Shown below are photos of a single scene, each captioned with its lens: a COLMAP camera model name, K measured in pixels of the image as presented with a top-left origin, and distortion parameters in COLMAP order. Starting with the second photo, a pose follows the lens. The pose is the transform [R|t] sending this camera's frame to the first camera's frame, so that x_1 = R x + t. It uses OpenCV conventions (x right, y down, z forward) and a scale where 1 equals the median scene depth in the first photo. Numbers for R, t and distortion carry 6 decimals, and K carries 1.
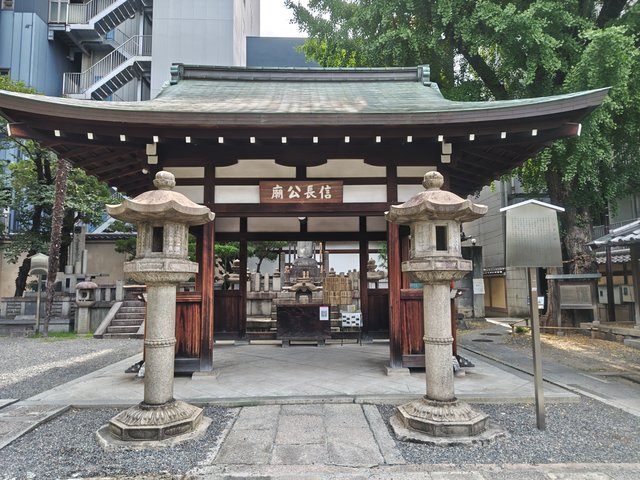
lens RADIAL K [[432.1, 0, 318.8], [0, 432.1, 240.0], [0, 0, 1]] dist [0.042424, 0.001170]
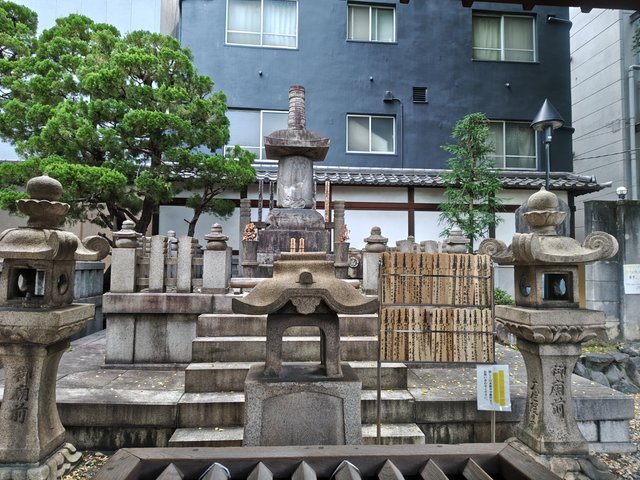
lens RADIAL K [[432.1, 0, 320.9], [0, 432.1, 239.8], [0, 0, 1]] dist [0.042424, 0.001170]
pose [[0.998028, 0.025668, 0.057286, -0.033937], [-0.028392, 0.998479, 0.047268, 0.059451], [-0.055985, -0.048801, 0.997238, 0.655135]]
